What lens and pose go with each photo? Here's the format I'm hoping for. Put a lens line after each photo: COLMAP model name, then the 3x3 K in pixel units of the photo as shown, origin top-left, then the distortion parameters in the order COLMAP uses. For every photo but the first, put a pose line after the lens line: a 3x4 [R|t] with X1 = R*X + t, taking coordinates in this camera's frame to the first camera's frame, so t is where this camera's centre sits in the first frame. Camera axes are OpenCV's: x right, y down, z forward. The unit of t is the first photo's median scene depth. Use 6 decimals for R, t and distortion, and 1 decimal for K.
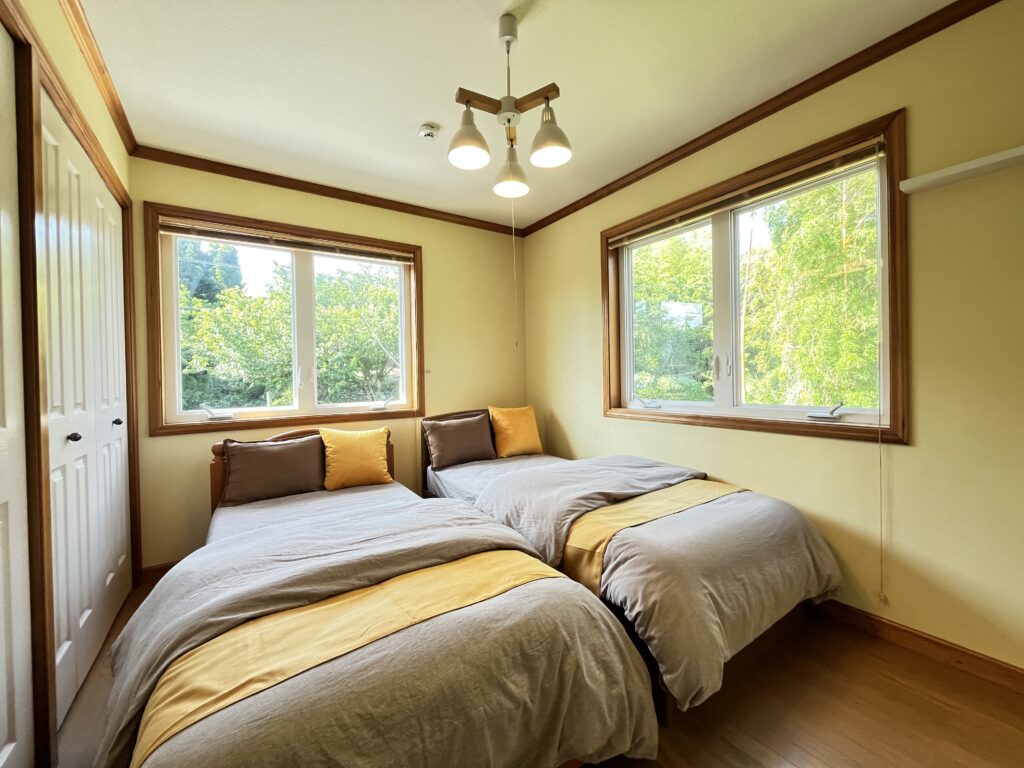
lens RADIAL K [[415.1, 0, 518.7], [0, 415.1, 381.0], [0, 0, 1]] dist [-0.010090, -0.001002]
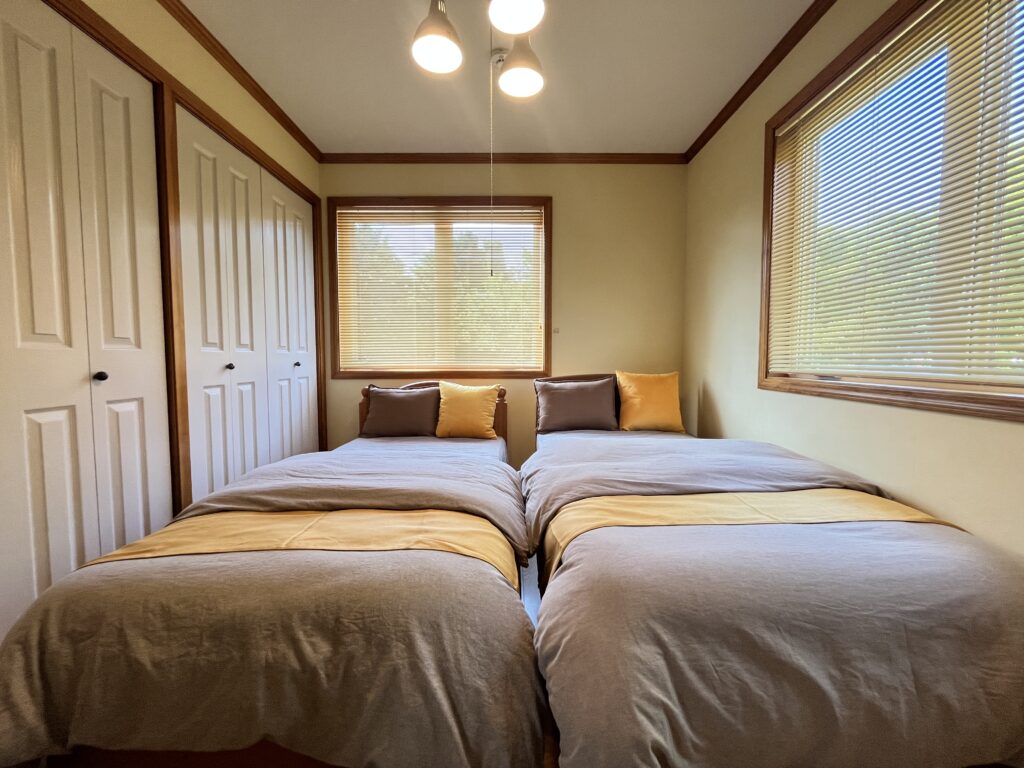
lens RADIAL K [[415.1, 0, 512.3], [0, 415.1, 381.4], [0, 0, 1]] dist [-0.010090, -0.001002]
pose [[0.828006, 0.049551, -0.558525, 0.300382], [-0.020388, 0.998090, 0.058323, 0.048724], [0.560348, -0.036905, 0.827435, 0.208538]]
